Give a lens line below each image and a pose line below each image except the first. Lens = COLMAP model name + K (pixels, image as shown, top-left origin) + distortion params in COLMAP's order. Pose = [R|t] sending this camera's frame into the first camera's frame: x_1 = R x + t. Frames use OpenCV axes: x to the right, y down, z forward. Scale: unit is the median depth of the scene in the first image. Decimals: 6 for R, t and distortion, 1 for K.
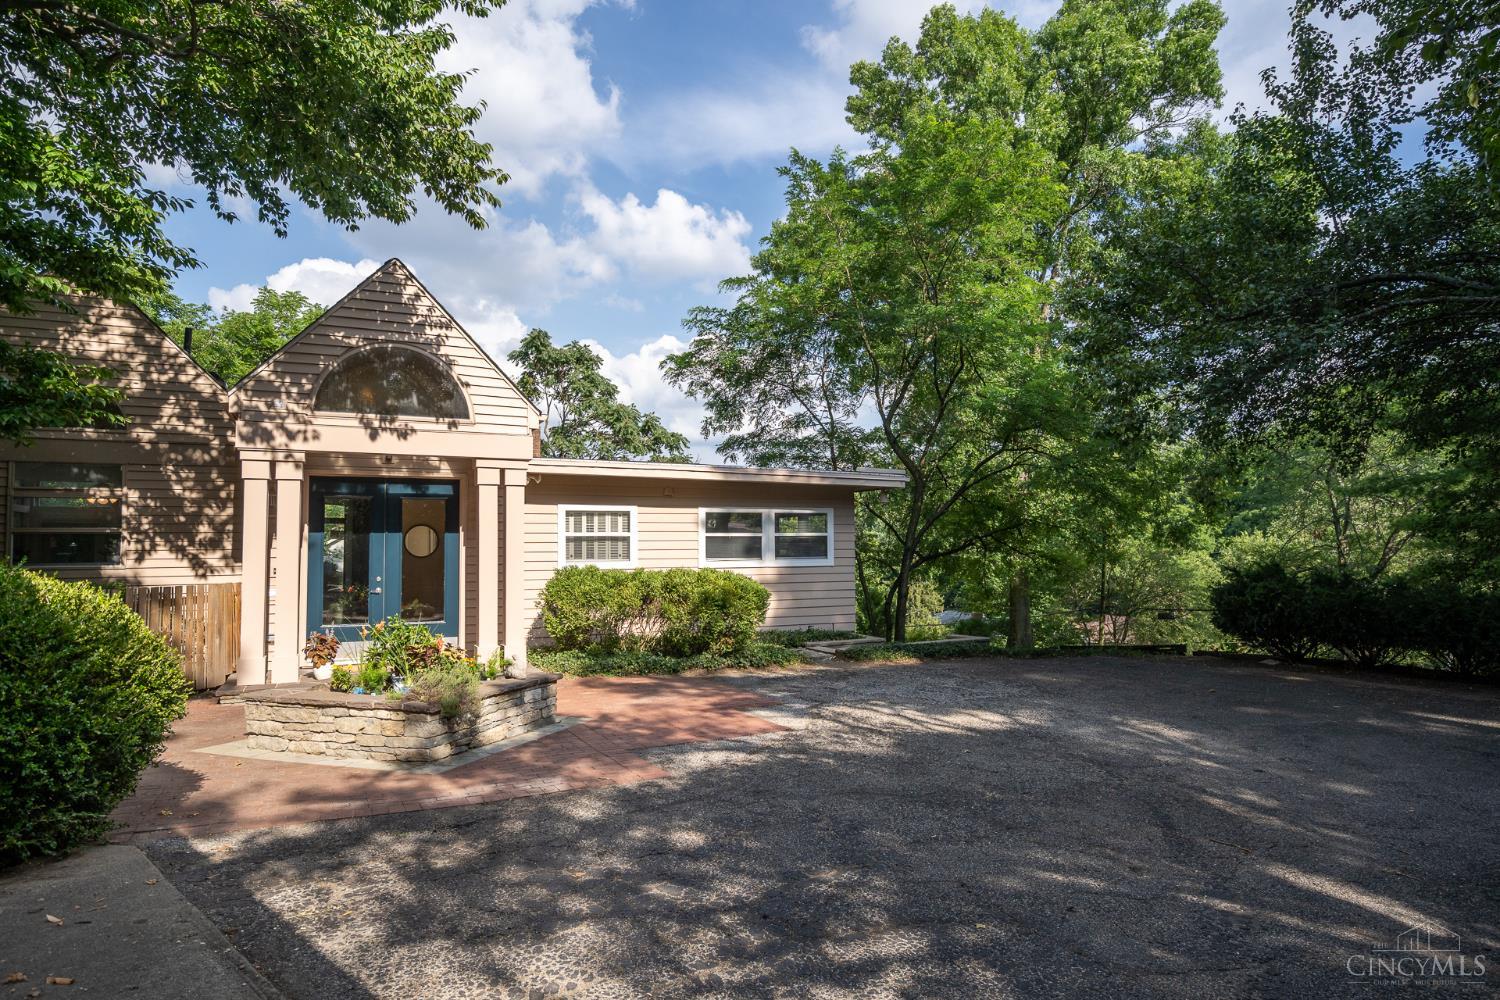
lens RADIAL K [[901.1, 0, 751.0], [0, 901.1, 500.0], [0, 0, 1]] dist [-0.007201, -0.002165]
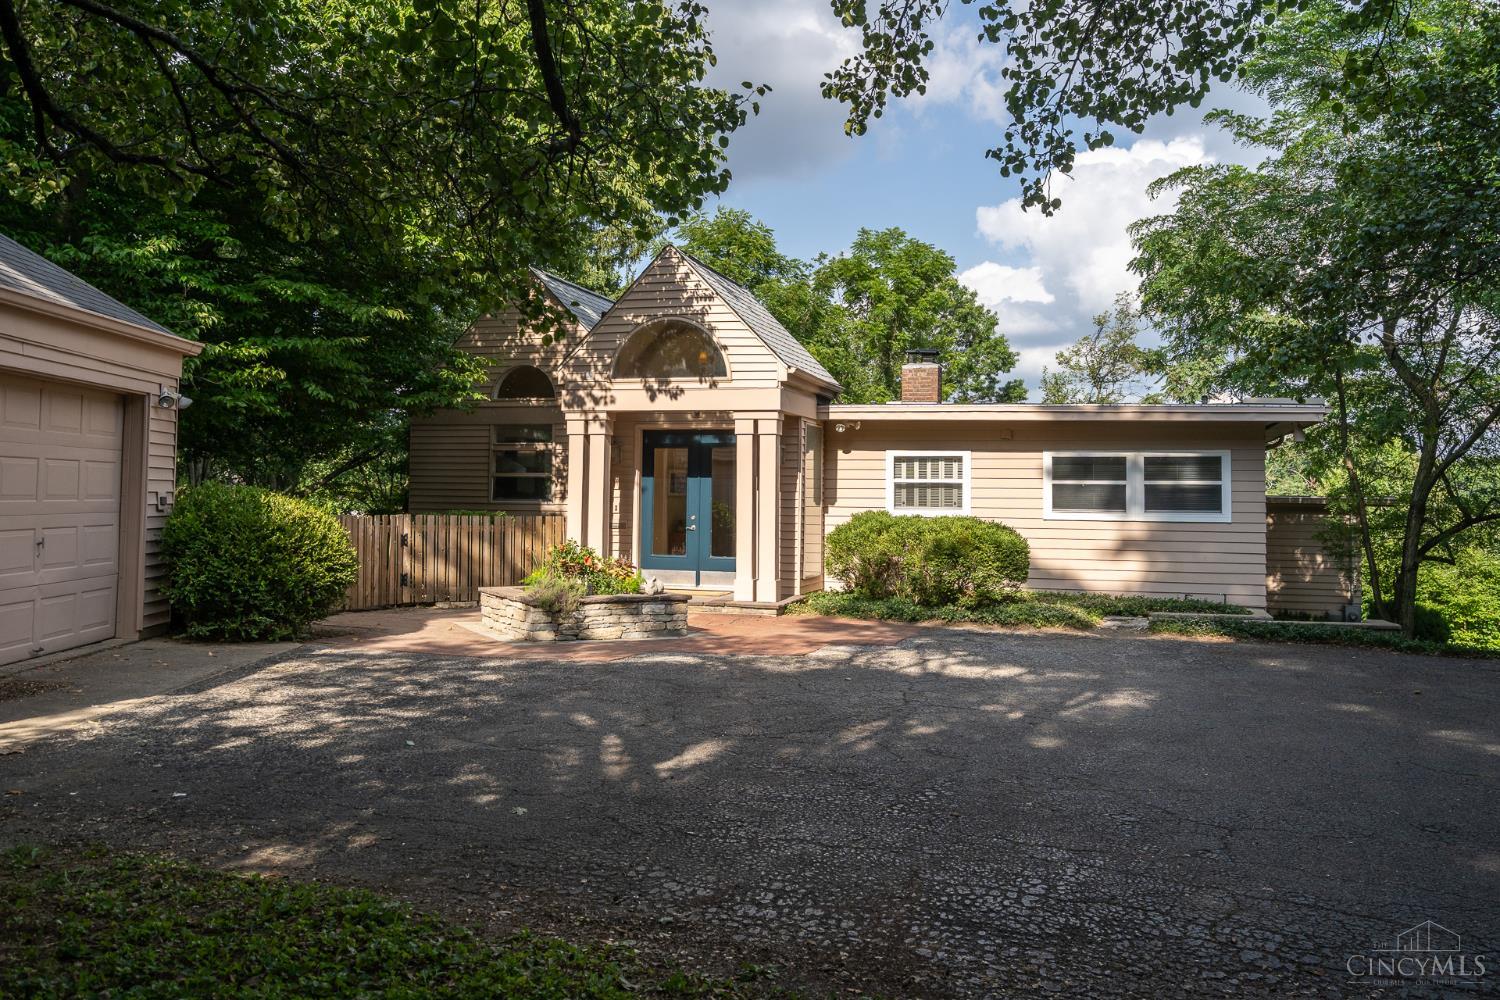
lens RADIAL K [[1159.2, 0, 749.6], [0, 1159.2, 449.0], [0, 0, 1]] dist [-0.005478, 0.002412]
pose [[0.738860, -0.014422, -0.673705, 0.682973], [0.018555, 0.999827, -0.001054, 0.002267], [0.673604, -0.011722, 0.739000, -0.056211]]
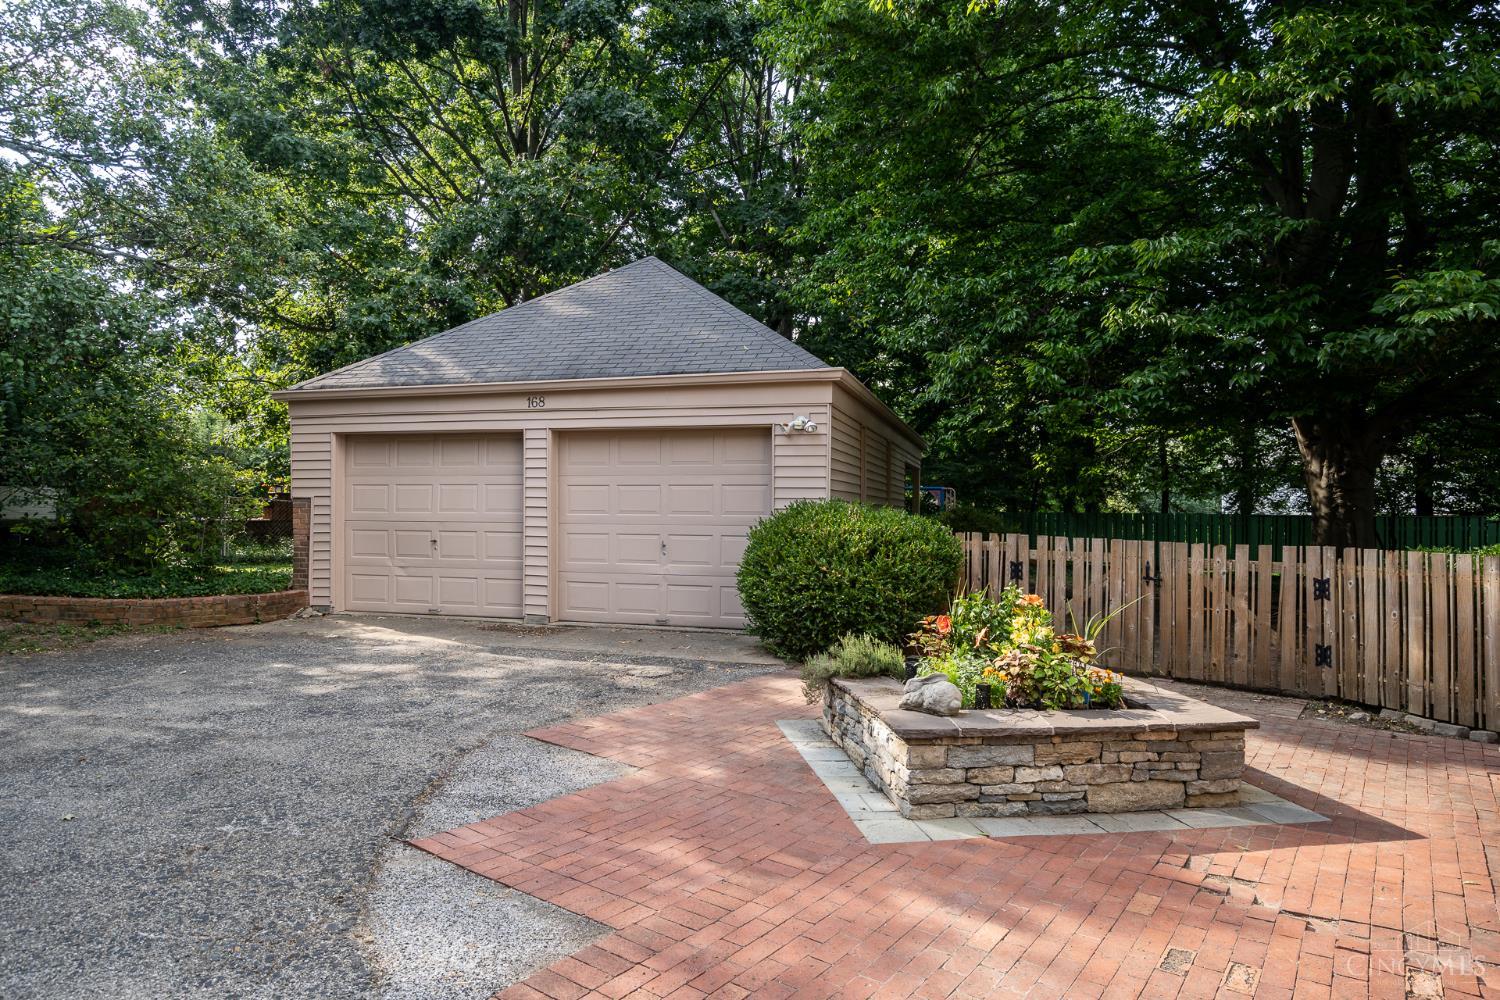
lens RADIAL K [[901.1, 0, 744.8], [0, 901.1, 496.2], [0, 0, 1]] dist [-0.007201, -0.002165]
pose [[-0.875781, -0.002210, -0.482703, 0.094603], [0.024419, 0.998506, -0.048876, 0.058629], [0.482090, -0.054592, -0.874419, 1.080398]]
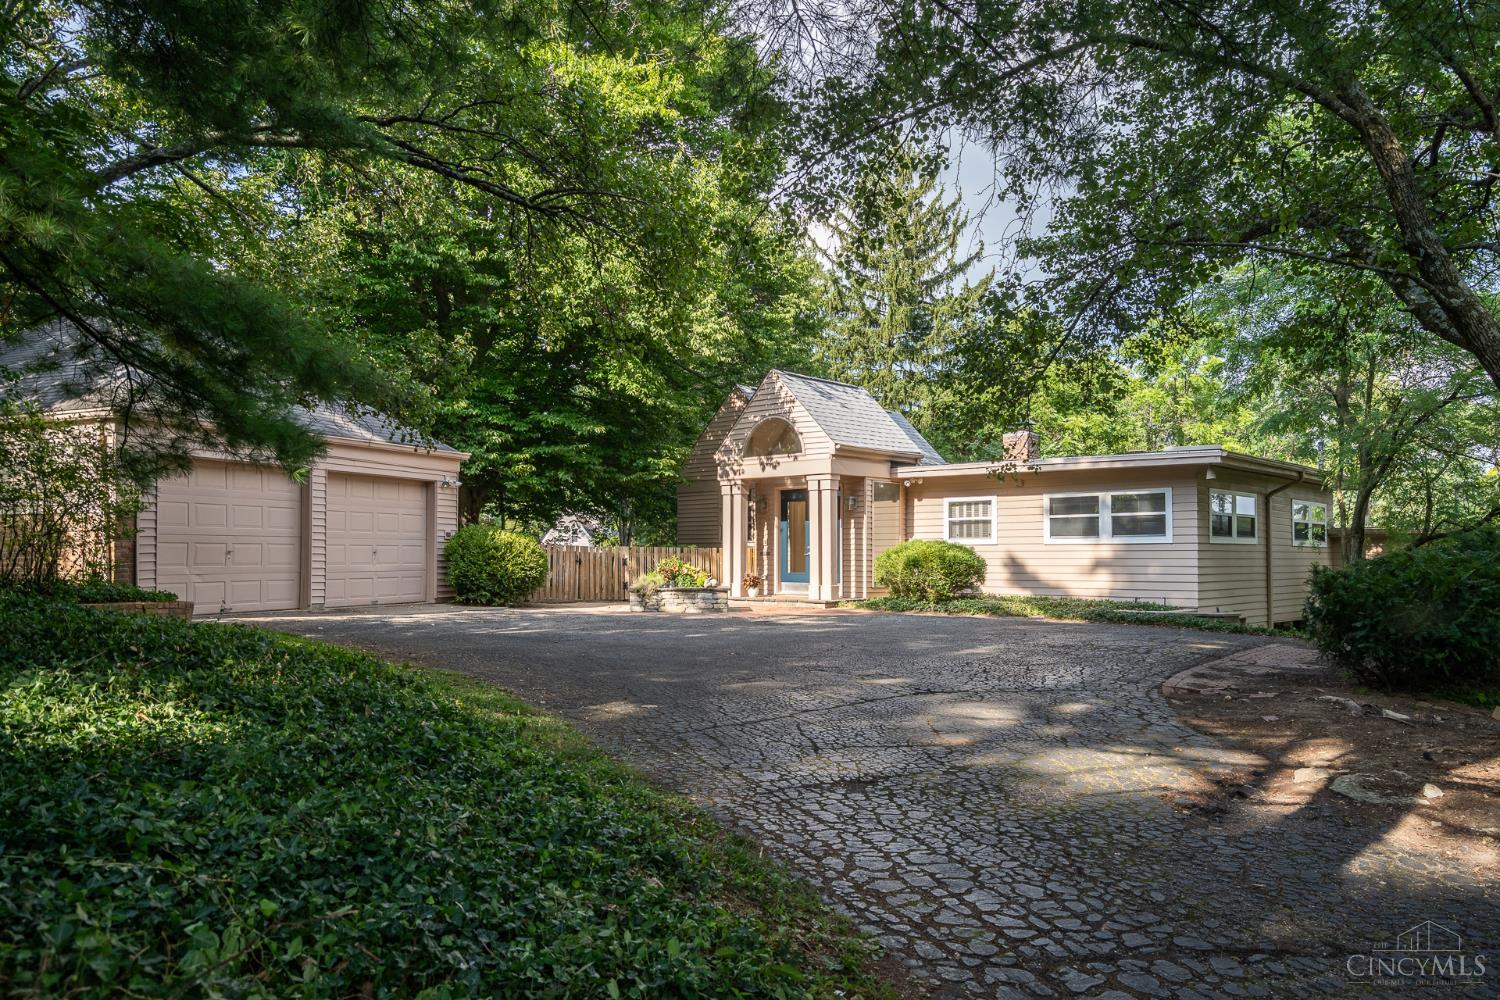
lens RADIAL K [[1008.0, 0, 747.2], [0, 1008.0, 508.9], [0, 0, 1]] dist [-0.078716, -0.004342]
pose [[0.363193, -0.038271, -0.930927, 1.429707], [0.044441, 0.998730, -0.023721, 0.057267], [0.930653, -0.032756, 0.364433, 0.195145]]
